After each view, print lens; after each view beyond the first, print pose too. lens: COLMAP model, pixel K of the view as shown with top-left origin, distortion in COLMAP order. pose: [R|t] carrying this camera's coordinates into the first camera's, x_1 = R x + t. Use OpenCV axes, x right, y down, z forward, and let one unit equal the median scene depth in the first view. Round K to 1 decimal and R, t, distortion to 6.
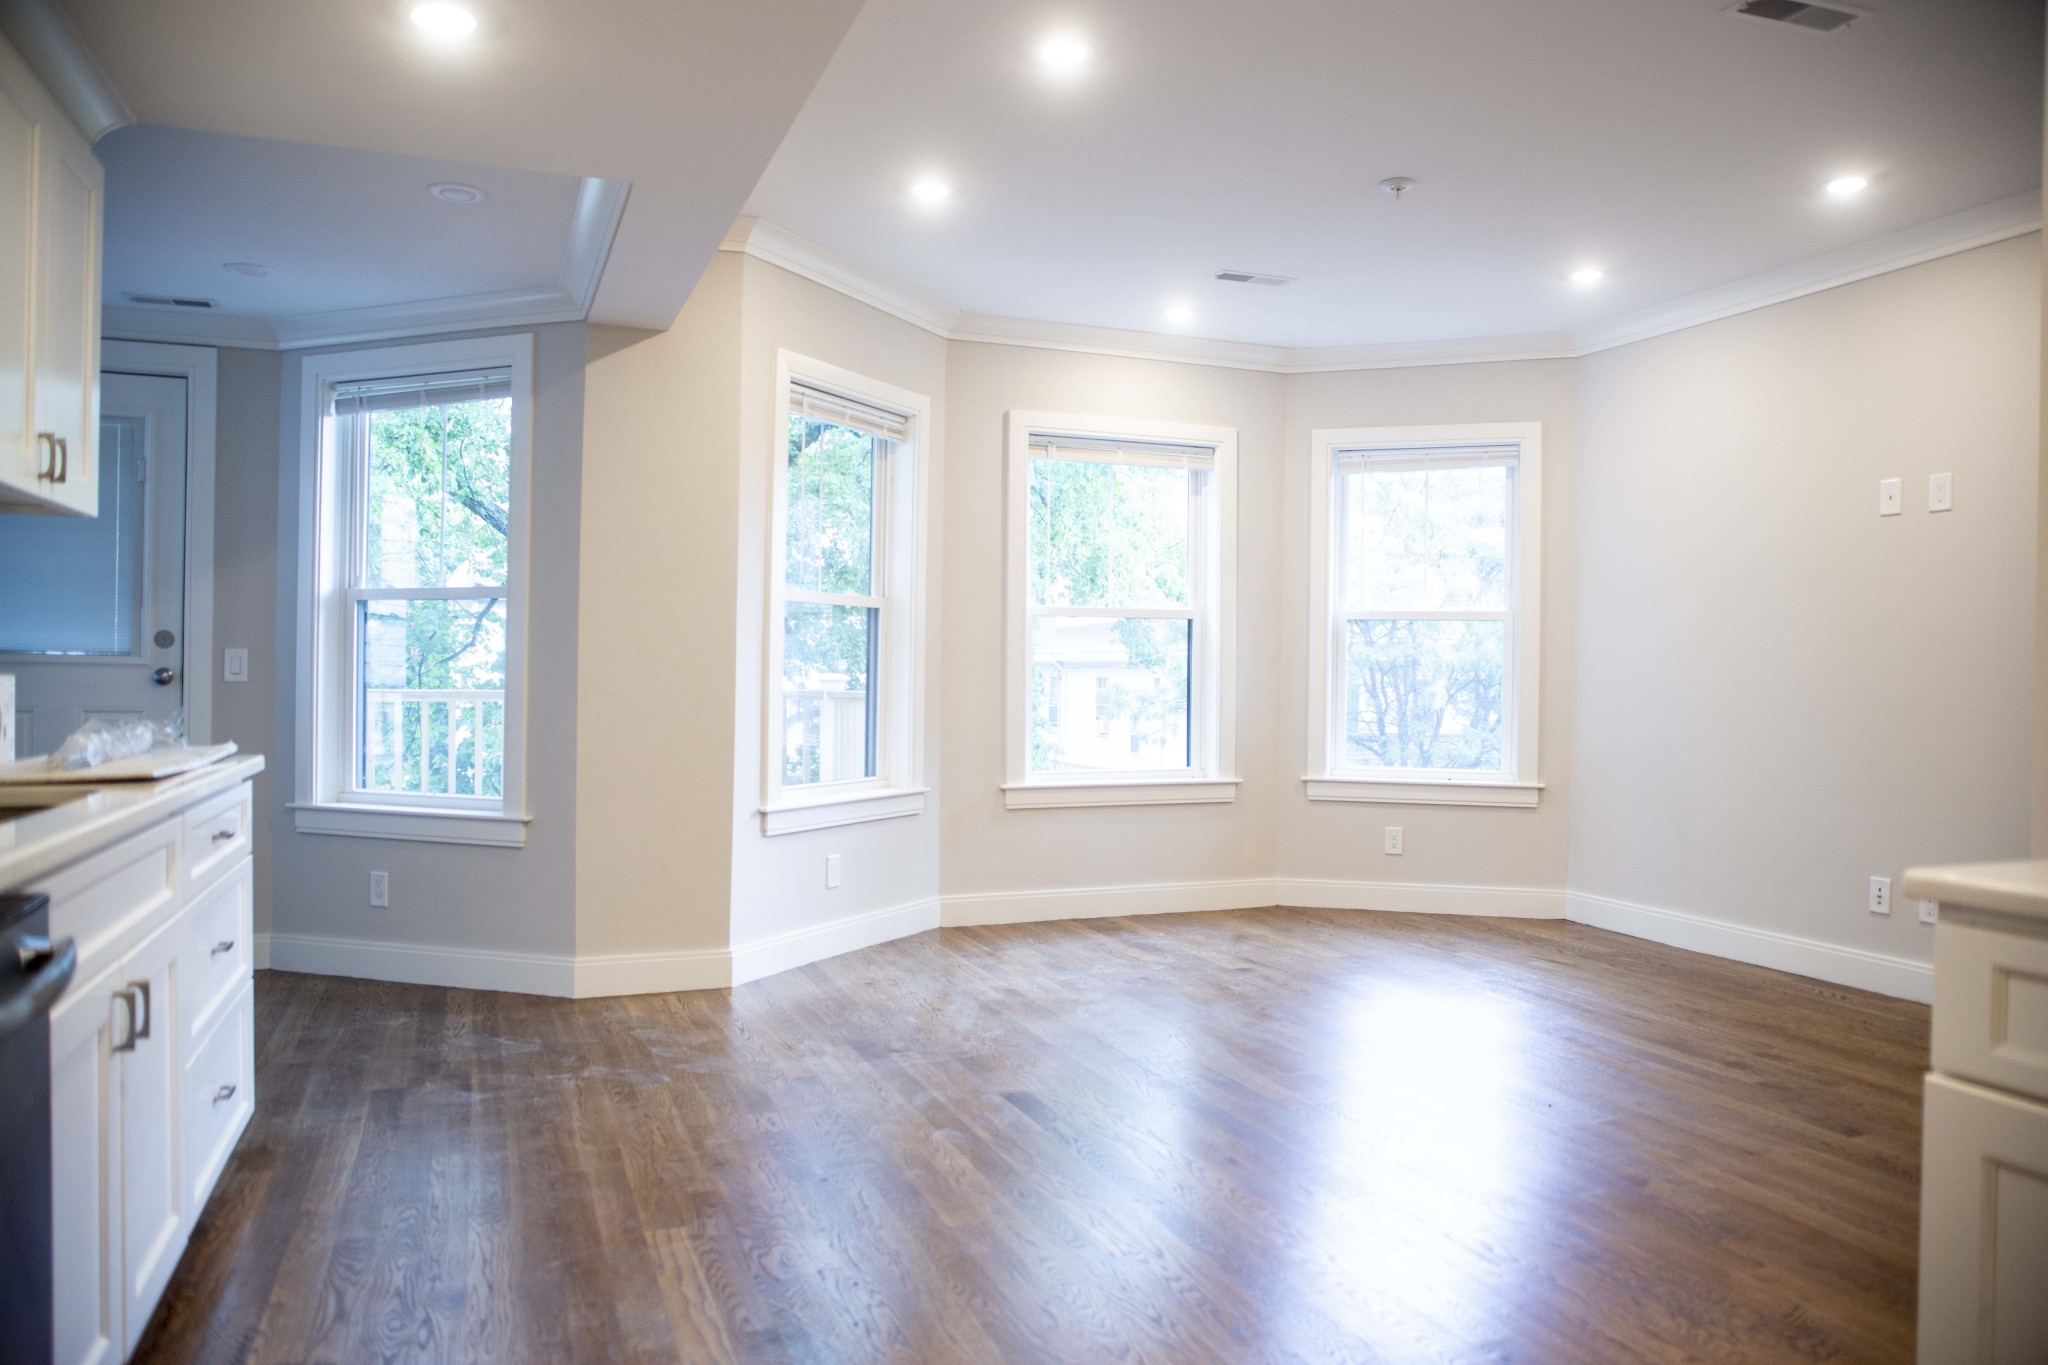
lens RADIAL K [[1407.0, 0, 1015.8], [0, 1407.0, 687.1], [0, 0, 1]] dist [-0.090179, 0.065357]
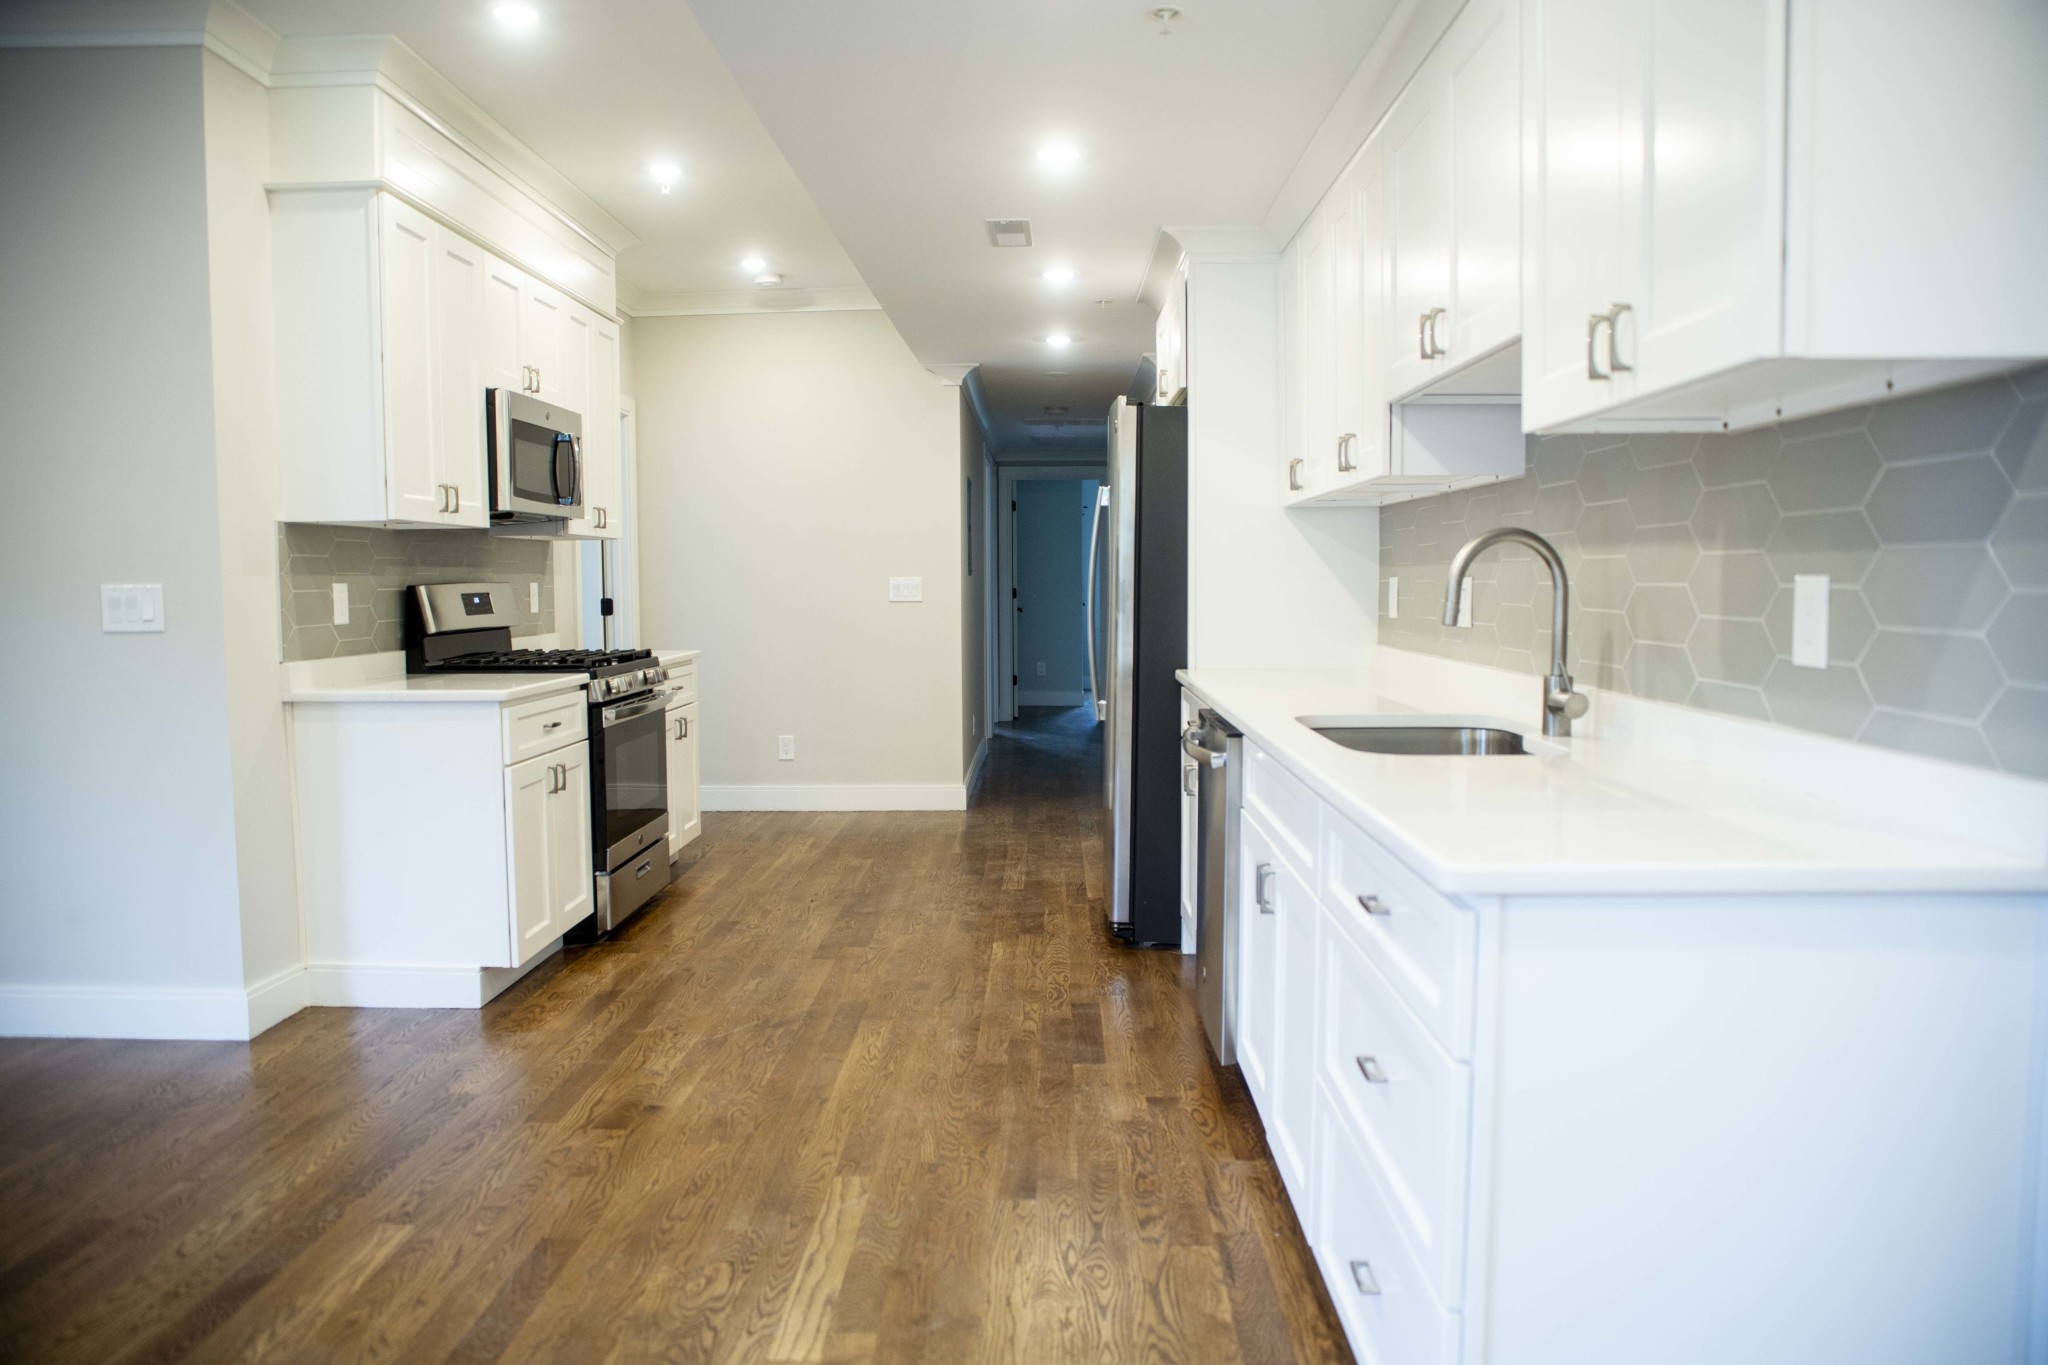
lens RADIAL K [[1407.0, 0, 1015.8], [0, 1407.0, 687.1], [0, 0, 1]] dist [-0.090179, 0.065357]
pose [[-0.923975, -0.034386, 0.380904, -0.358368], [-0.000185, 0.995990, 0.089465, -0.030476], [-0.382452, 0.082593, -0.920276, 0.897486]]
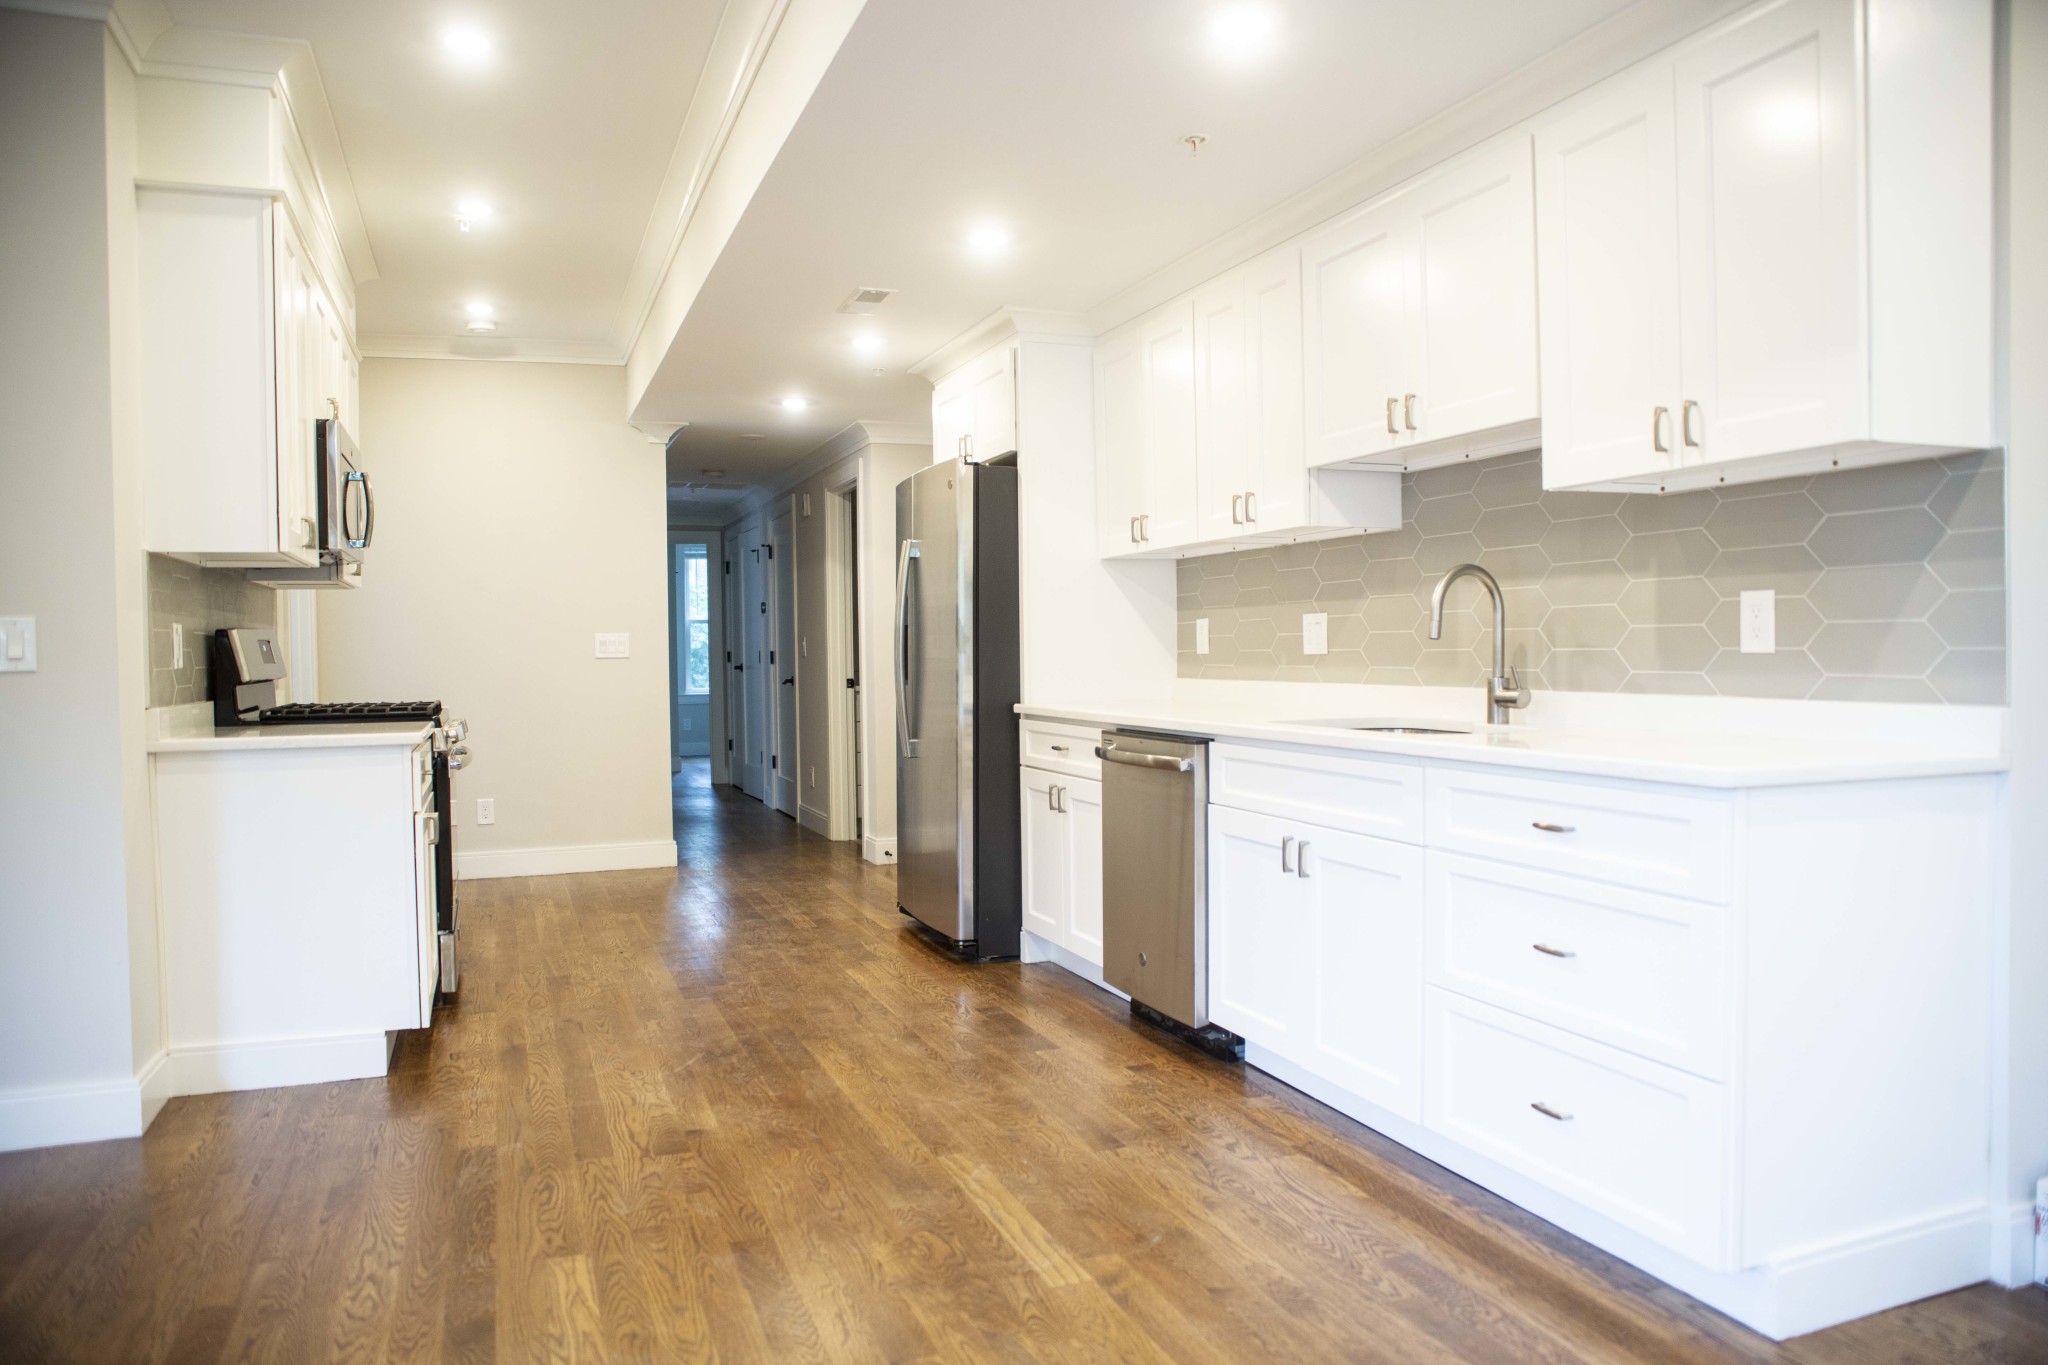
lens RADIAL K [[1407.0, 0, 1015.8], [0, 1407.0, 687.1], [0, 0, 1]] dist [-0.090179, 0.065357]
pose [[-0.999931, 0.001696, 0.011652, -0.125803], [0.002116, 0.999345, 0.036140, -0.009429], [-0.011583, 0.036162, -0.999279, 1.022251]]
